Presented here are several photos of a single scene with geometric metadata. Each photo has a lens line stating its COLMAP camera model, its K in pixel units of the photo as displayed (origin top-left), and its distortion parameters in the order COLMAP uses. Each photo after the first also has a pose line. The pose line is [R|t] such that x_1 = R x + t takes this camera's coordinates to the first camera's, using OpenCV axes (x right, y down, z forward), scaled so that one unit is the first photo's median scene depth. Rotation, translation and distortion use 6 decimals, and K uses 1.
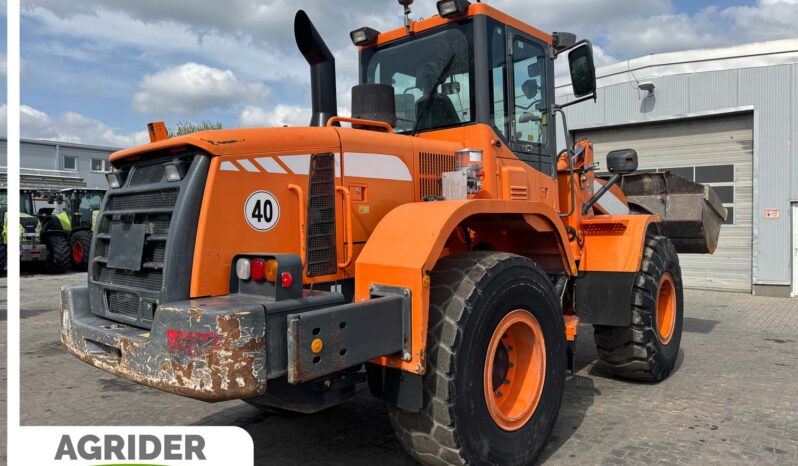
lens RADIAL K [[568.6, 0, 401.0], [0, 568.6, 229.3], [0, 0, 1]] dist [0.054724, -0.049520]
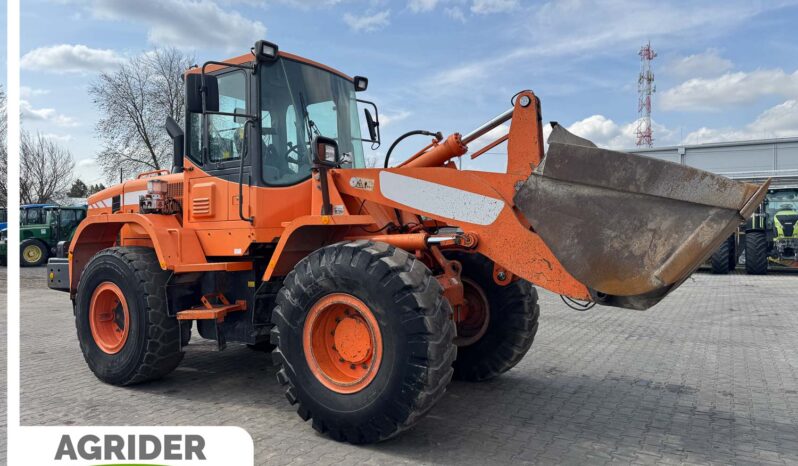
lens RADIAL K [[568.6, 0, 395.6], [0, 568.6, 233.2], [0, 0, 1]] dist [0.054724, -0.049520]
pose [[0.127296, 0.008105, -0.991832, 1.467703], [0.000180, 0.999966, 0.008194, -0.007532], [0.991865, -0.001222, 0.127290, 1.218827]]
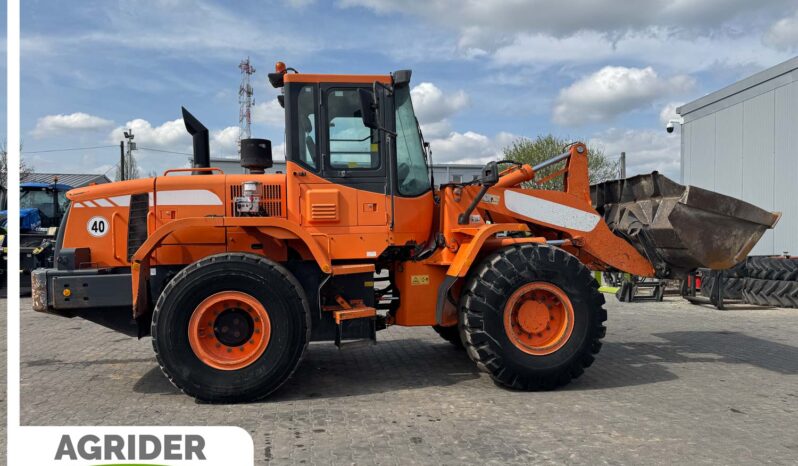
lens RADIAL K [[568.6, 0, 397.9], [0, 568.6, 233.1], [0, 0, 1]] dist [0.054724, -0.049520]
pose [[0.737079, 0.004111, -0.675794, 1.170283], [-0.003484, 0.999991, 0.002283, -0.011243], [0.675797, 0.000672, 0.737087, 0.148425]]
